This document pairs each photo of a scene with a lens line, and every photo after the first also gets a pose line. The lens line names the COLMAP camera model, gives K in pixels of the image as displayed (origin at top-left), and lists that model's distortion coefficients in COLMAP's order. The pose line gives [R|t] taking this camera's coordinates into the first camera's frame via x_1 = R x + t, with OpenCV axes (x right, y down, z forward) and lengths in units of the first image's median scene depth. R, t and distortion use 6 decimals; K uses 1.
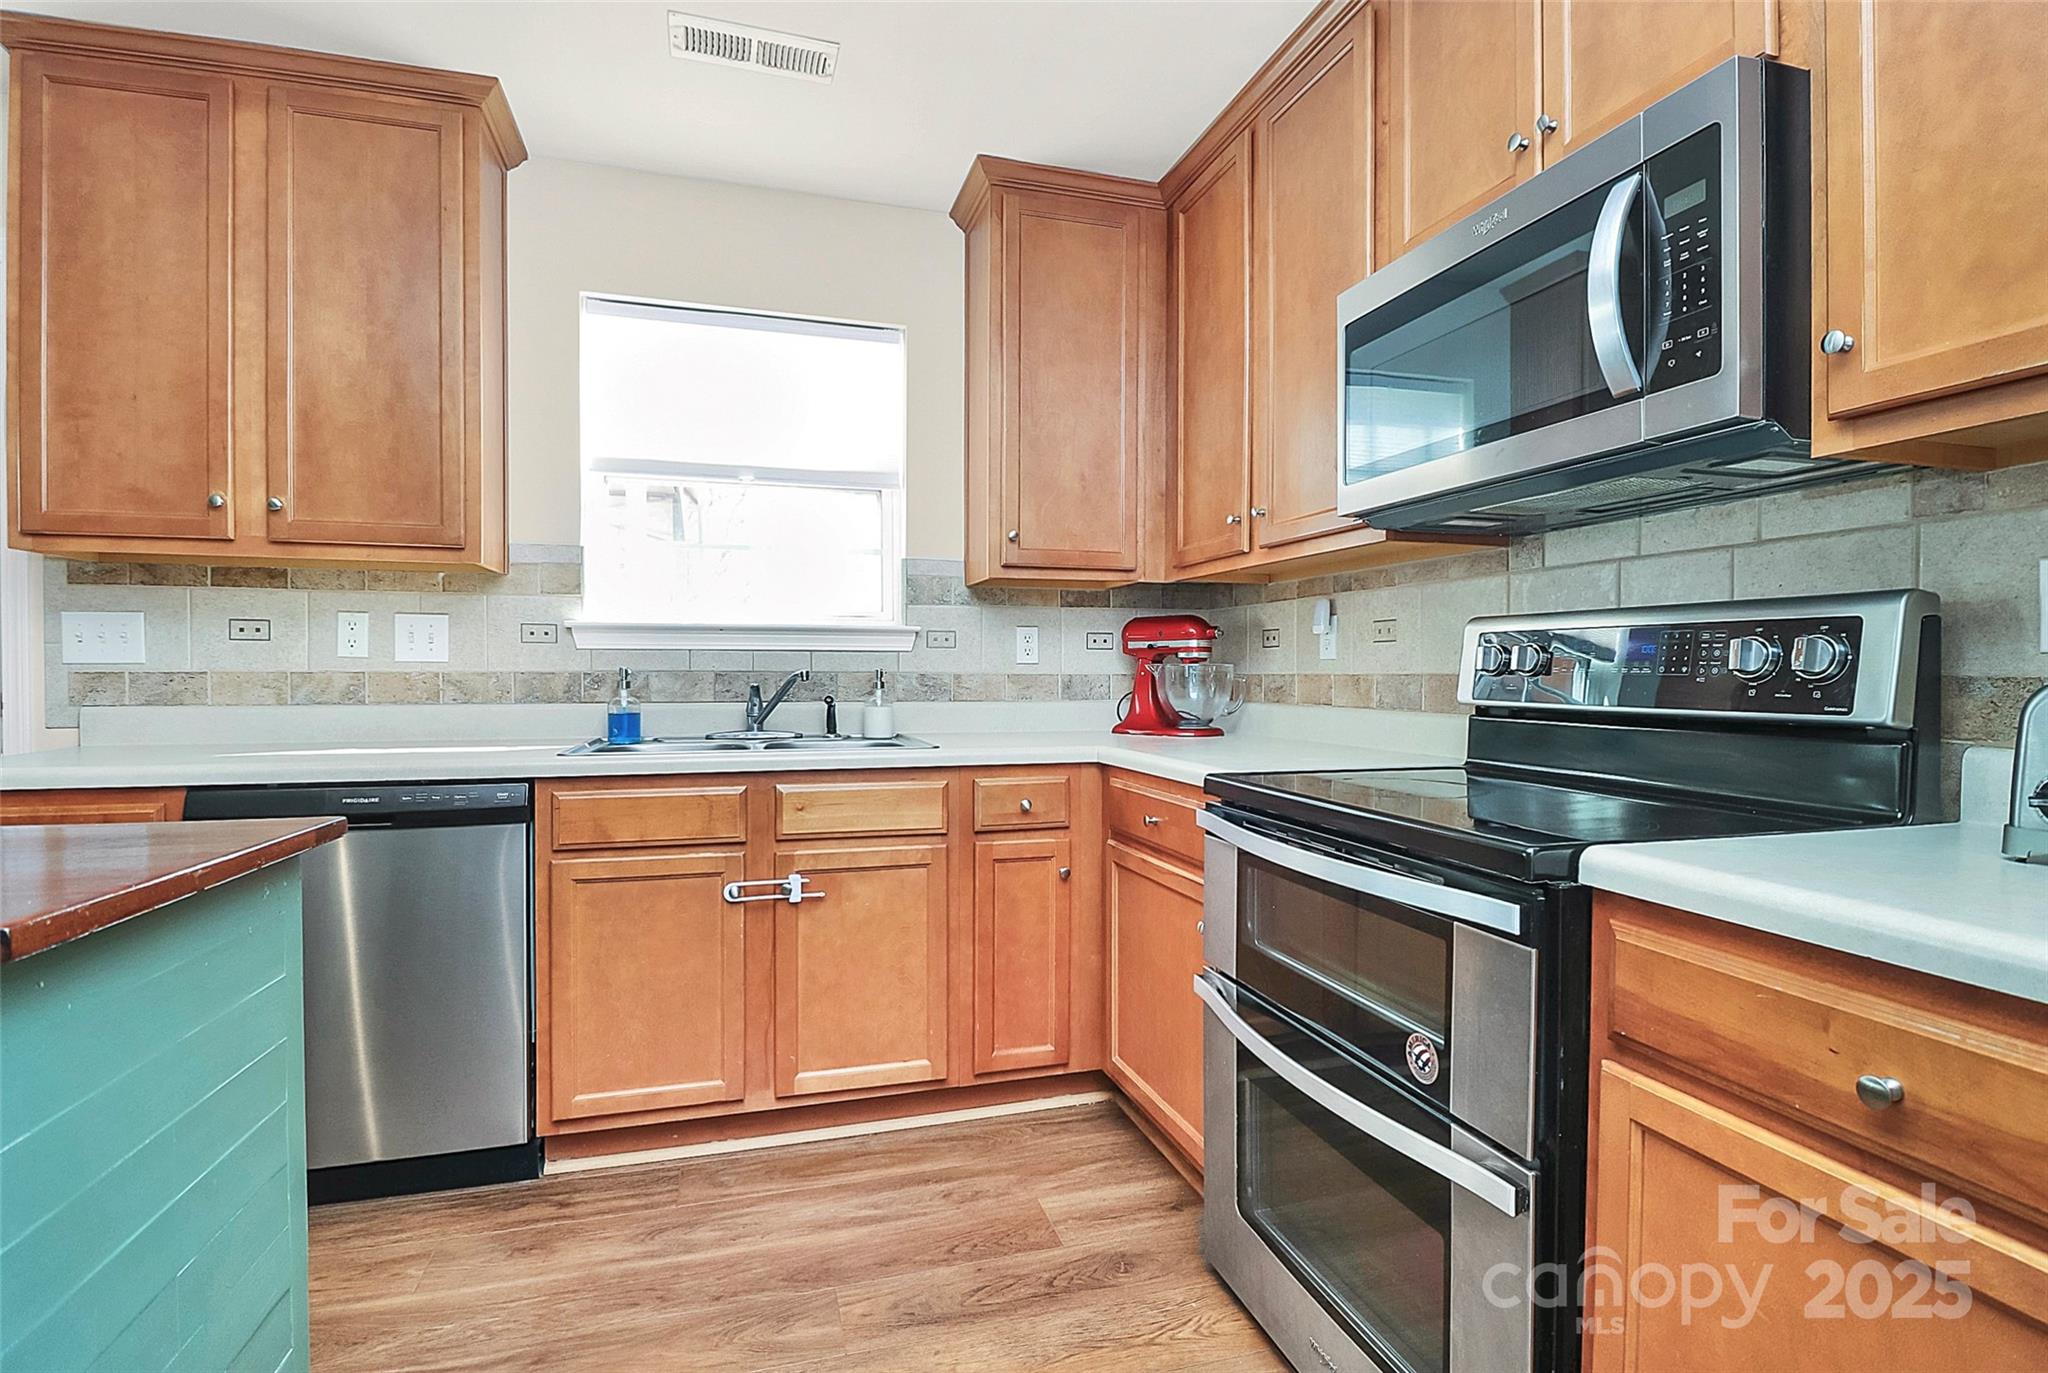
lens RADIAL K [[974.5, 0, 1024.4], [0, 974.5, 690.7], [0, 0, 1]] dist [0.000551, -0.012779]
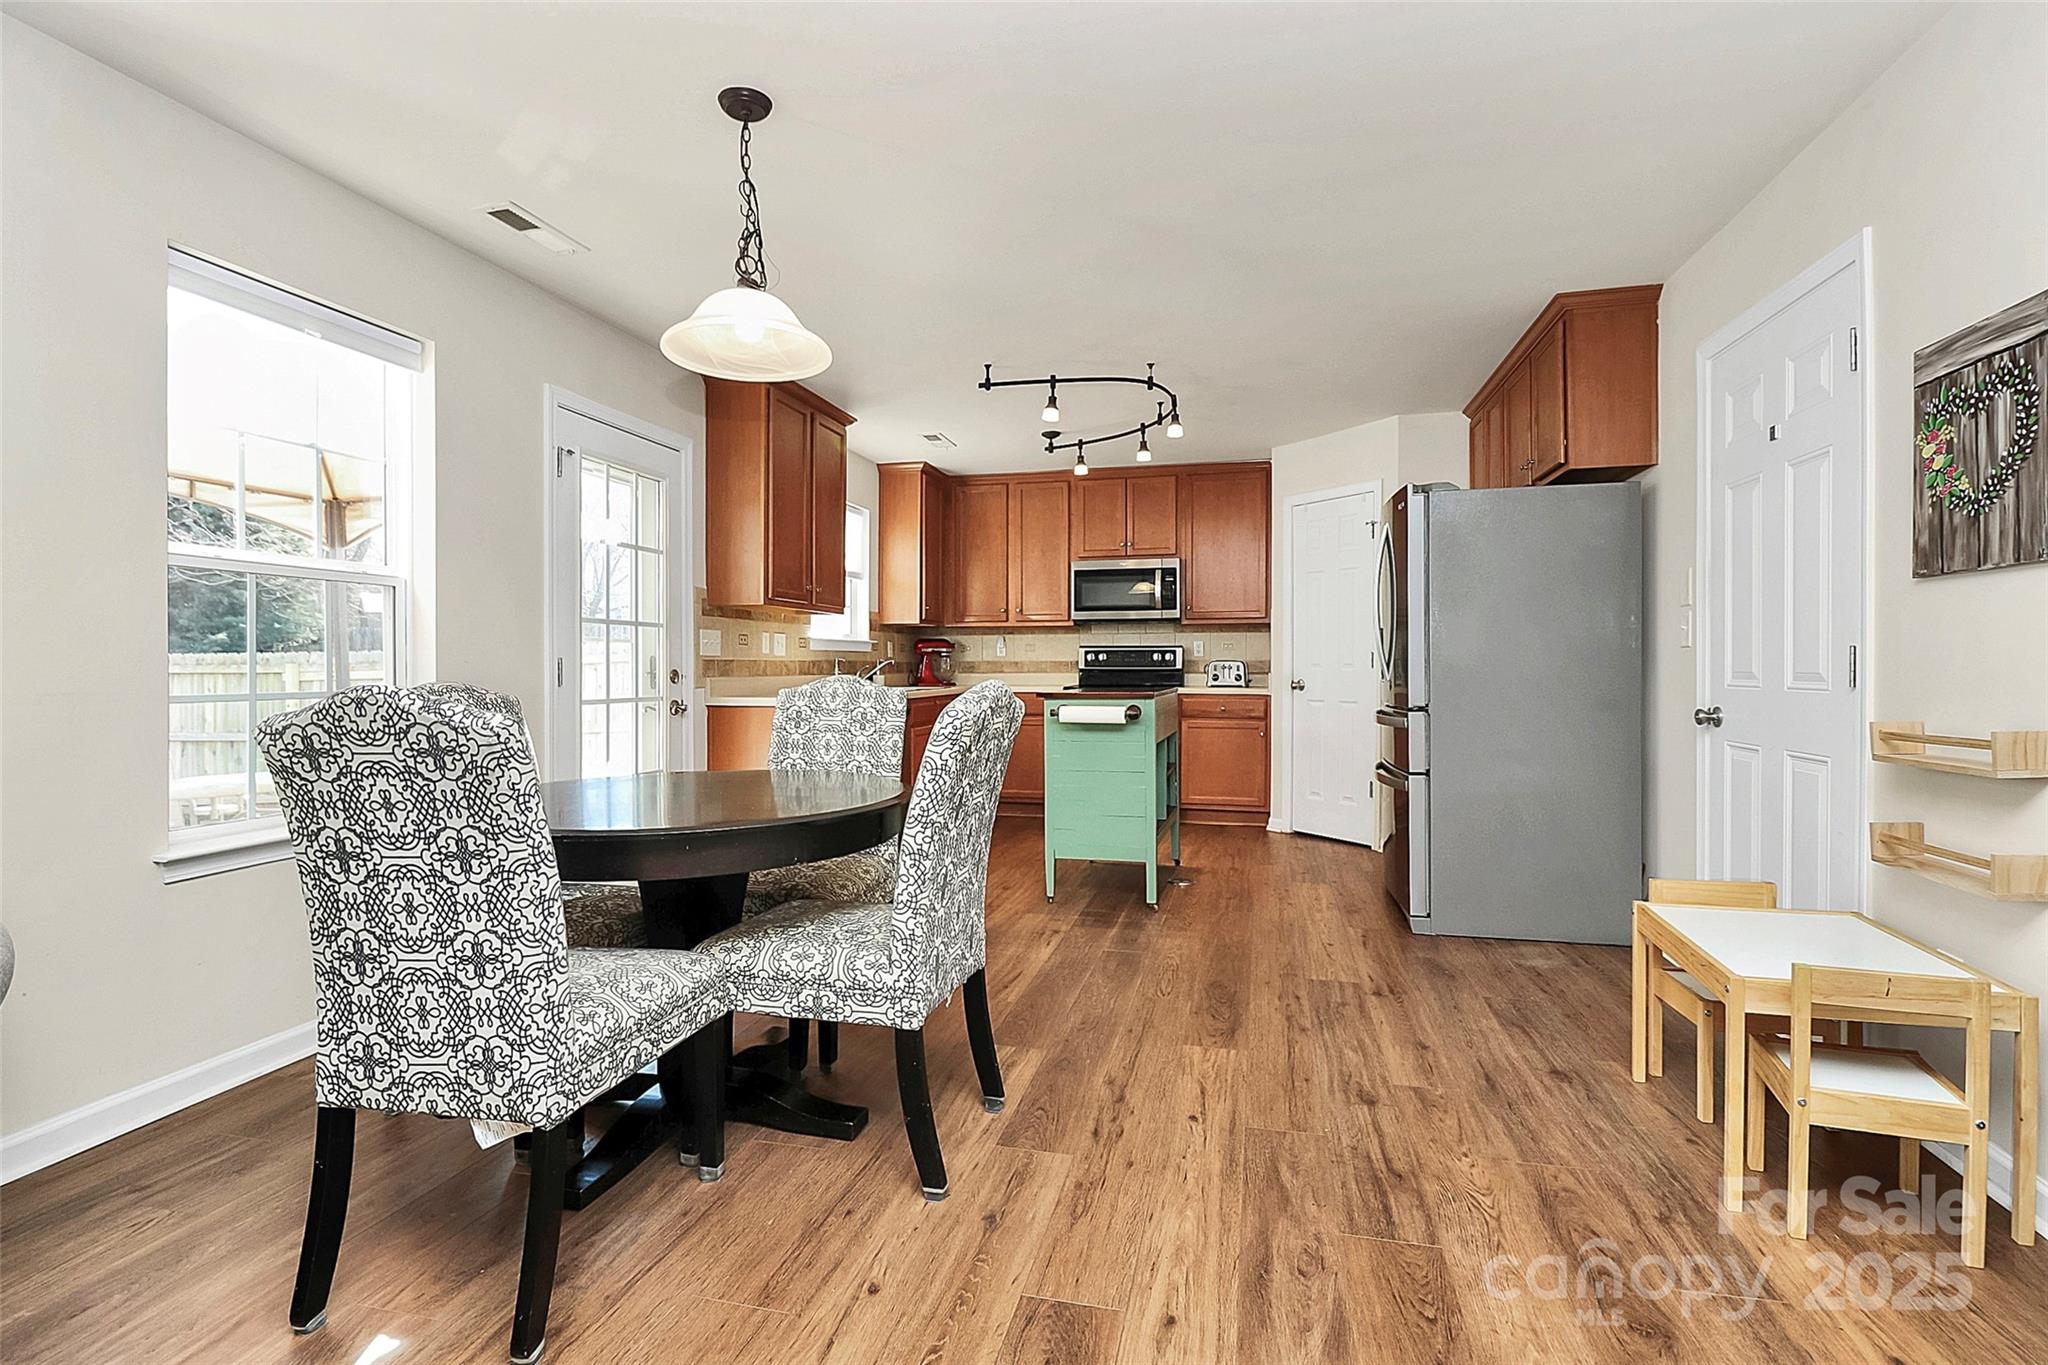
lens RADIAL K [[960.1, 0, 1020.7], [0, 960.1, 662.8], [0, 0, 1]] dist [0.001196, -0.011688]
pose [[0.510427, -0.000737, 0.859921, -2.264641], [0.020302, 0.999731, -0.011194, 0.021250], [-0.859681, 0.023172, 0.510305, -0.551299]]
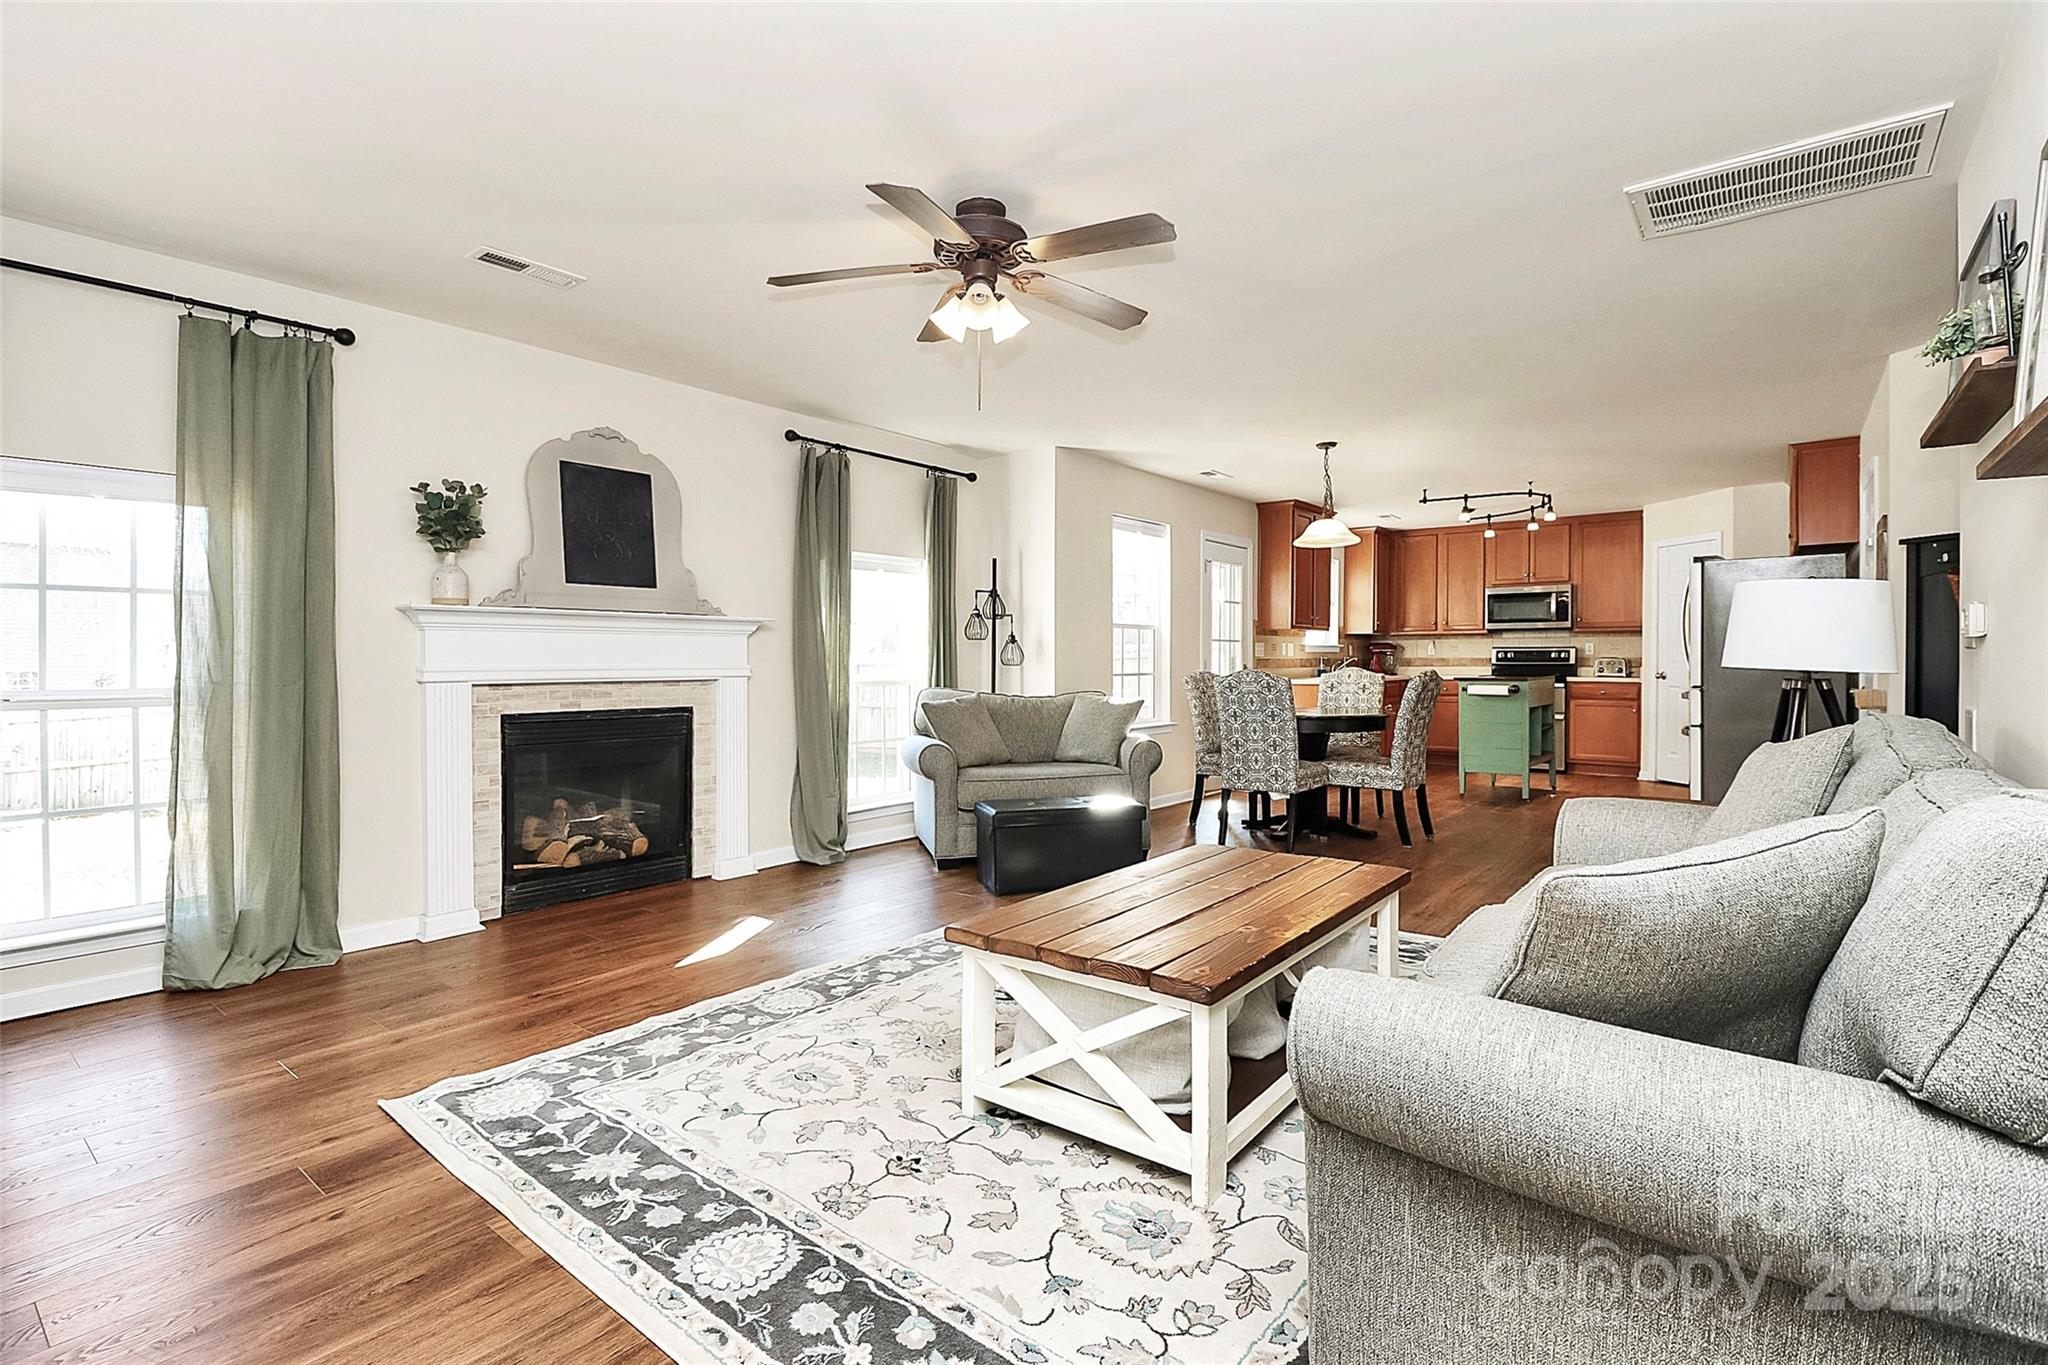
lens RADIAL K [[958.5, 0, 1015.3], [0, 958.5, 677.8], [0, 0, 1]] dist [0.000755, -0.012210]
pose [[0.821582, -0.015463, 0.569881, -3.680820], [0.016570, 0.999857, 0.003240, 0.024009], [-0.569850, 0.006781, 0.821721, -1.422565]]
